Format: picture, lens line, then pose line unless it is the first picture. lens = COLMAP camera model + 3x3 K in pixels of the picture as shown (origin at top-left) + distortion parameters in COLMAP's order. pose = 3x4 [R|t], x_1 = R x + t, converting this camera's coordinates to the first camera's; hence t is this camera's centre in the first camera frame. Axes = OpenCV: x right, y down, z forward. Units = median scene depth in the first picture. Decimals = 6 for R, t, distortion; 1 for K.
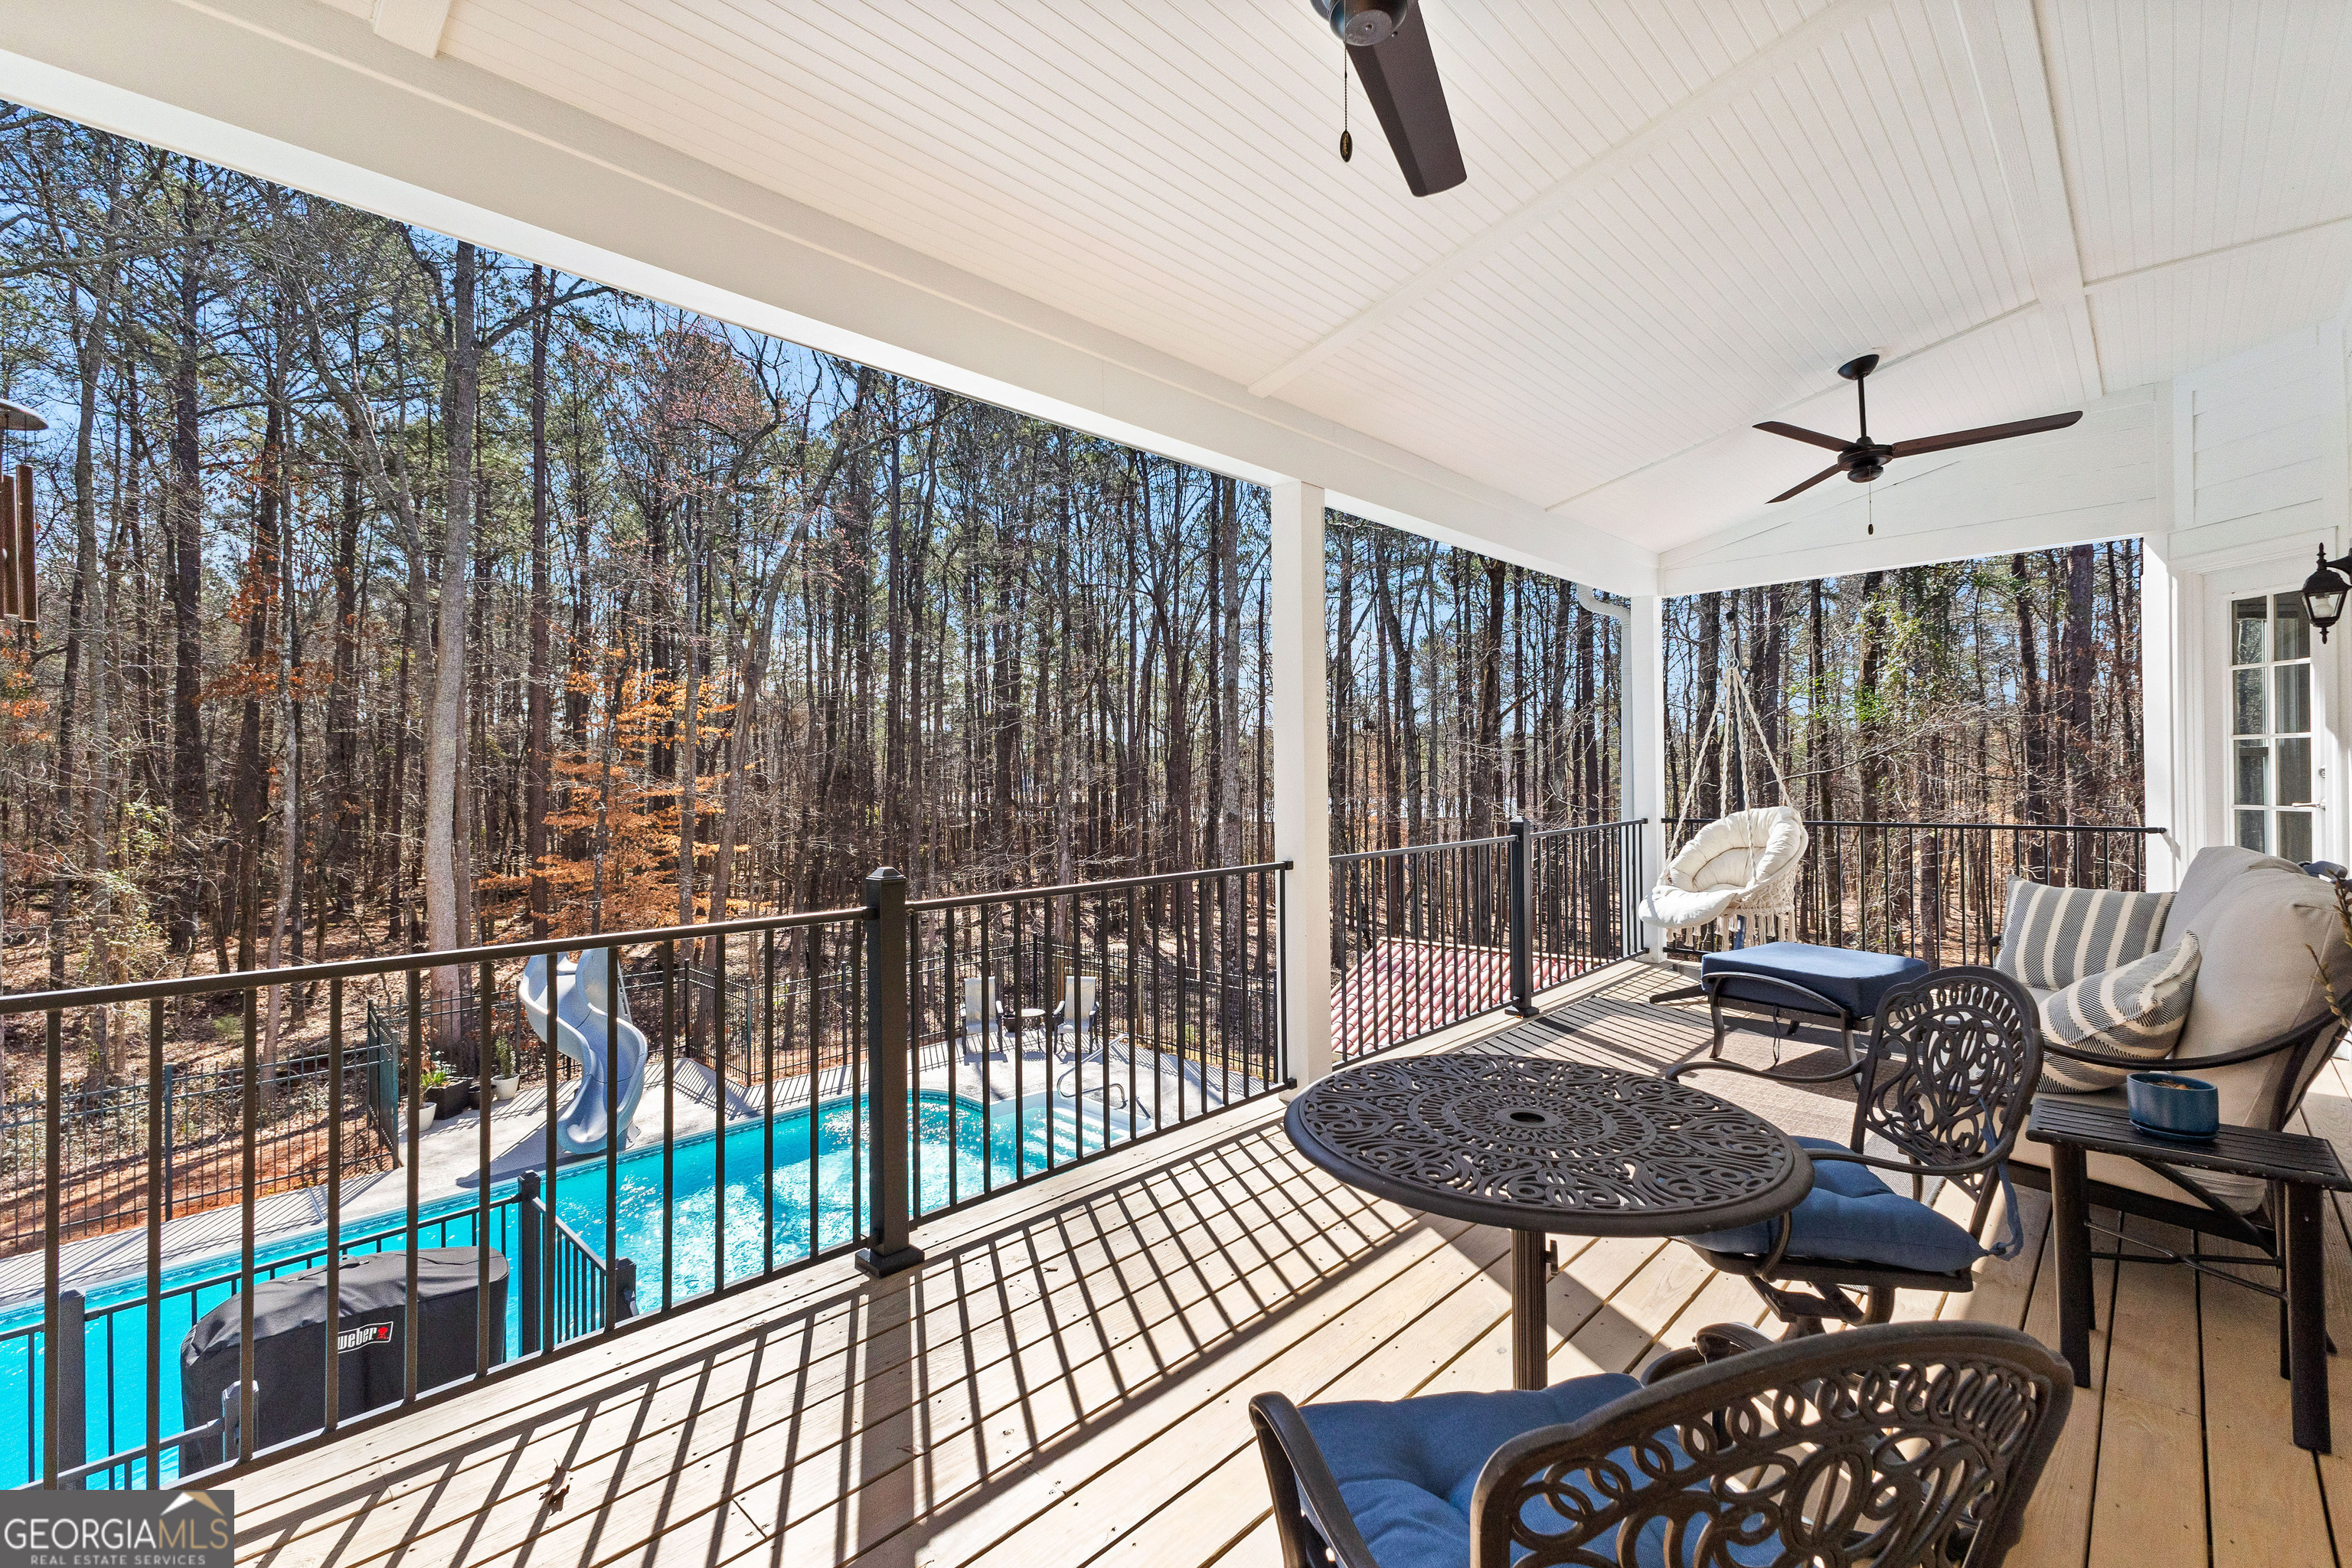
lens RADIAL K [[1006.1, 0, 1179.0], [0, 1006.1, 778.2], [0, 0, 1]] dist [-0.000317, 0.000335]
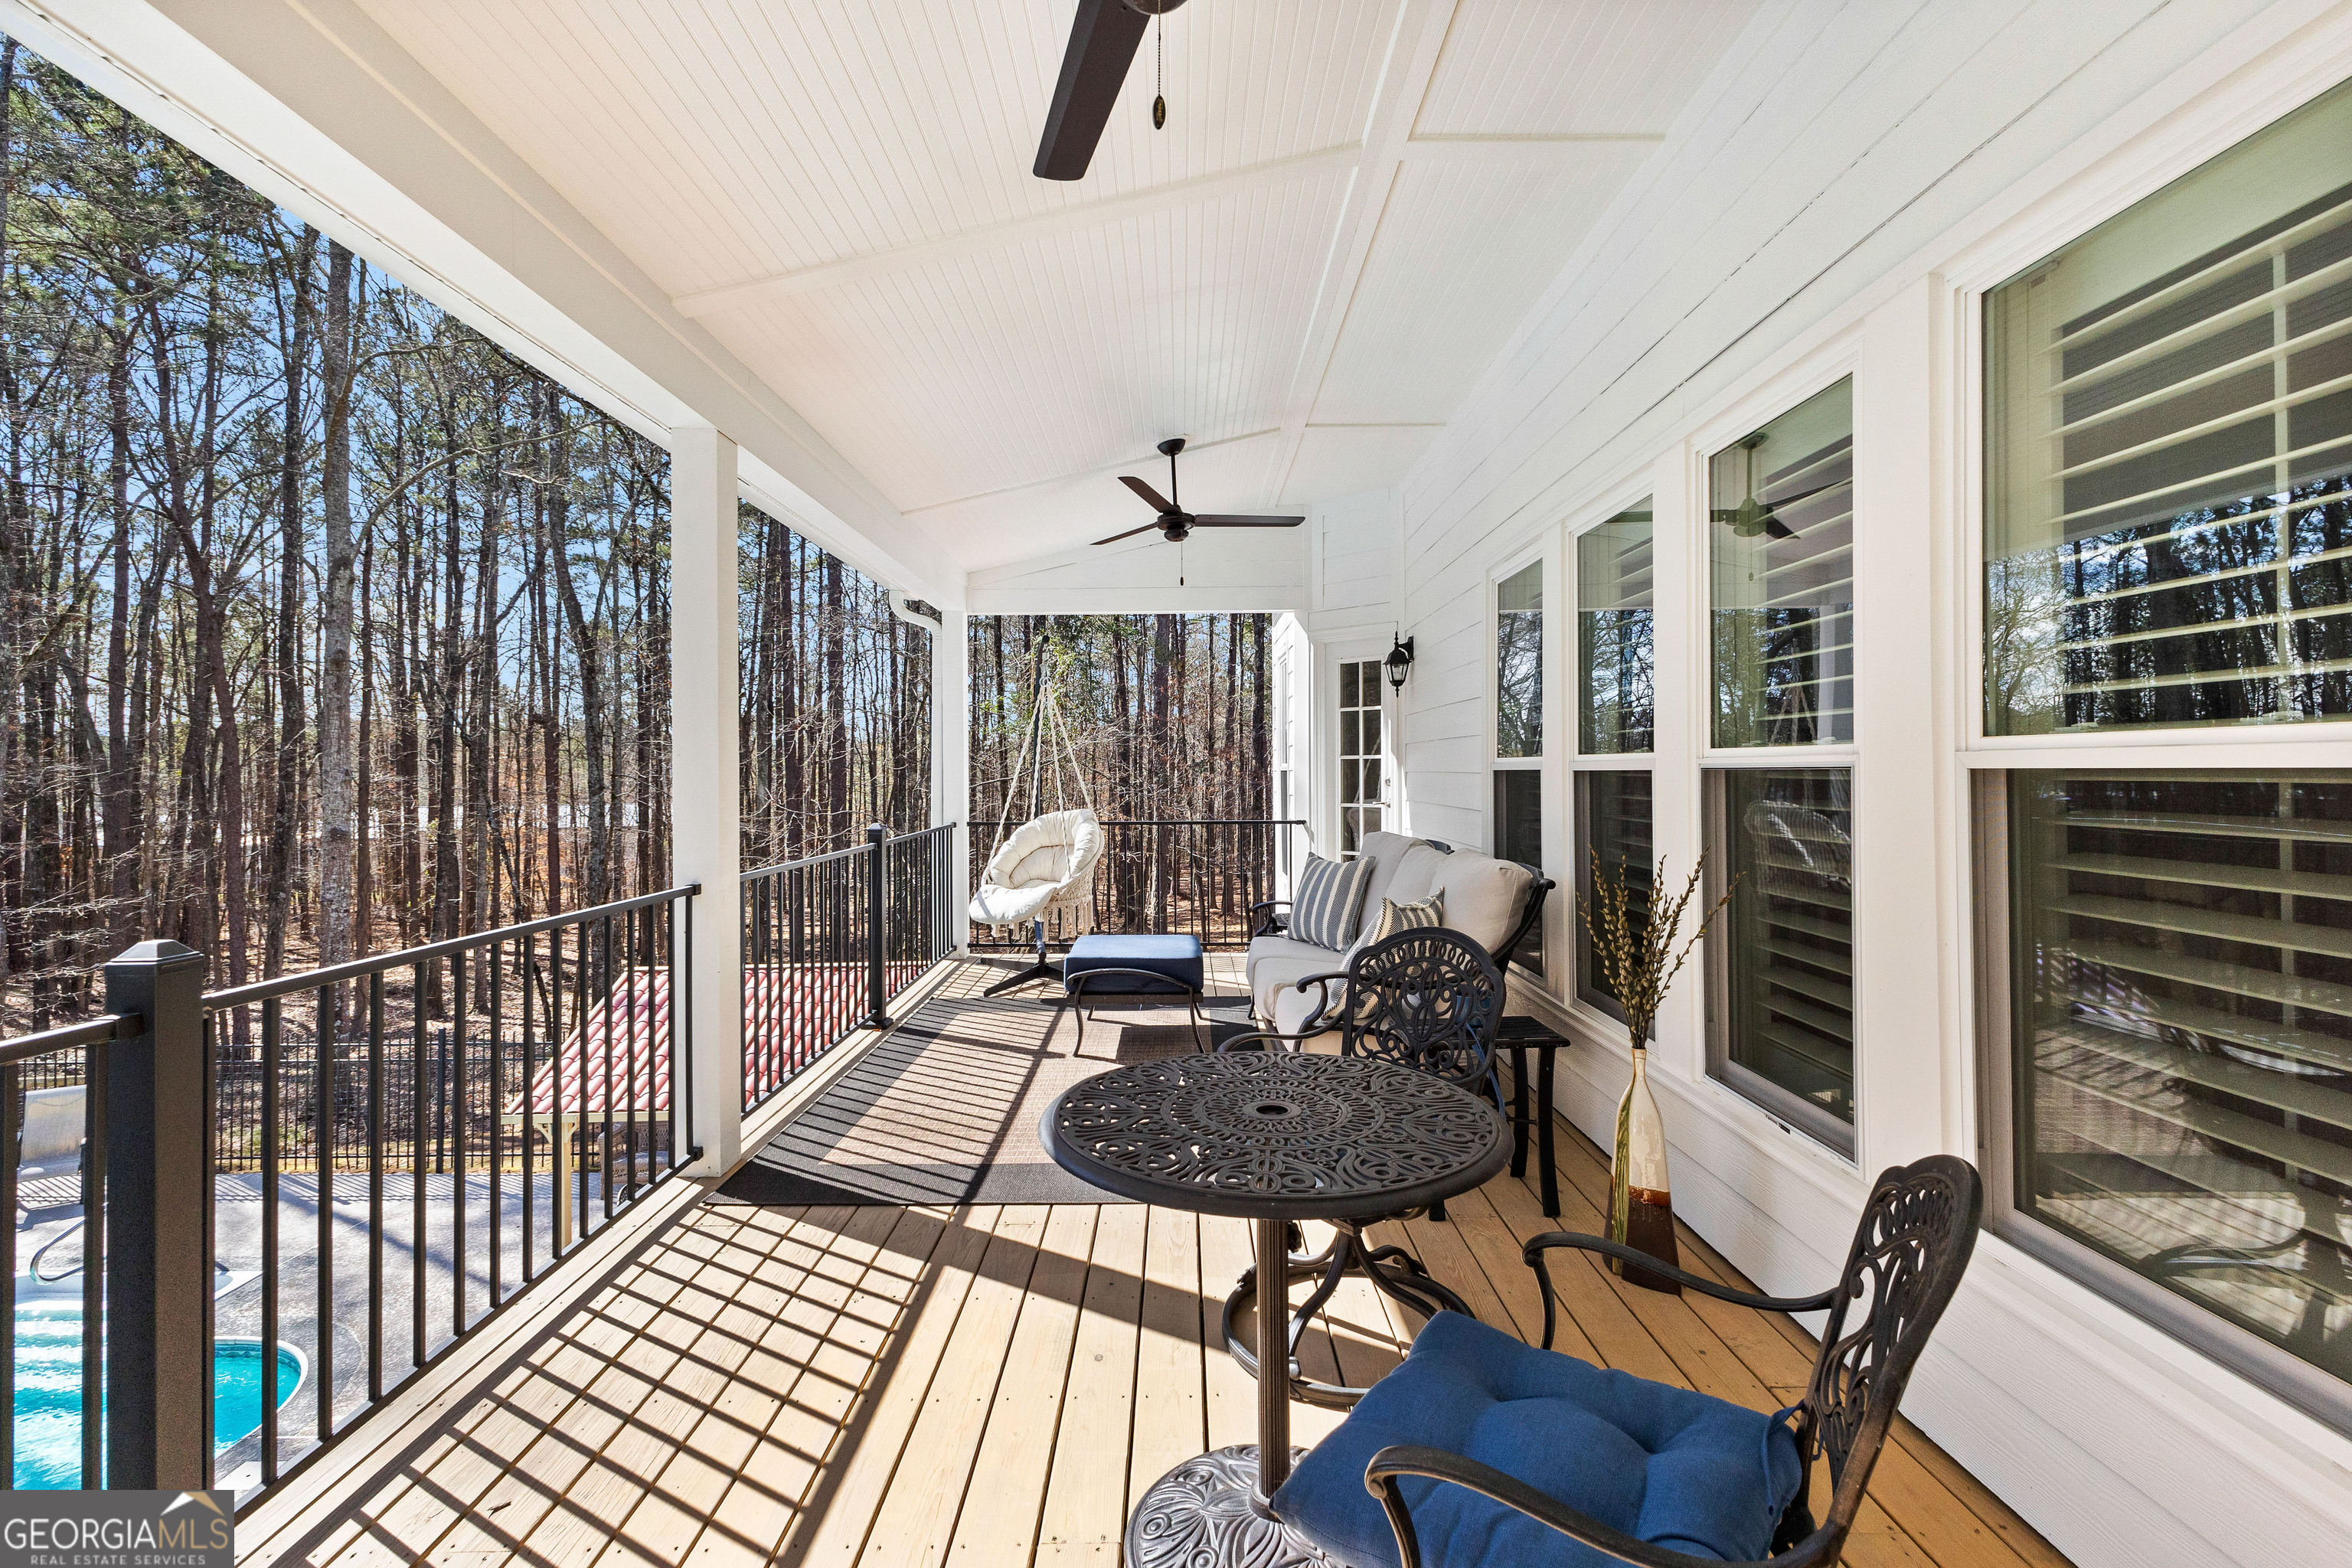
lens RADIAL K [[1022.6, 0, 1167.6], [0, 1022.6, 774.0], [0, 0, 1]] dist [0.006901, 0.001101]
pose [[0.722998, 0.008751, 0.690795, -0.176645], [-0.002661, 0.999948, -0.009882, -0.000959], [-0.690845, 0.005307, 0.722984, 0.112431]]
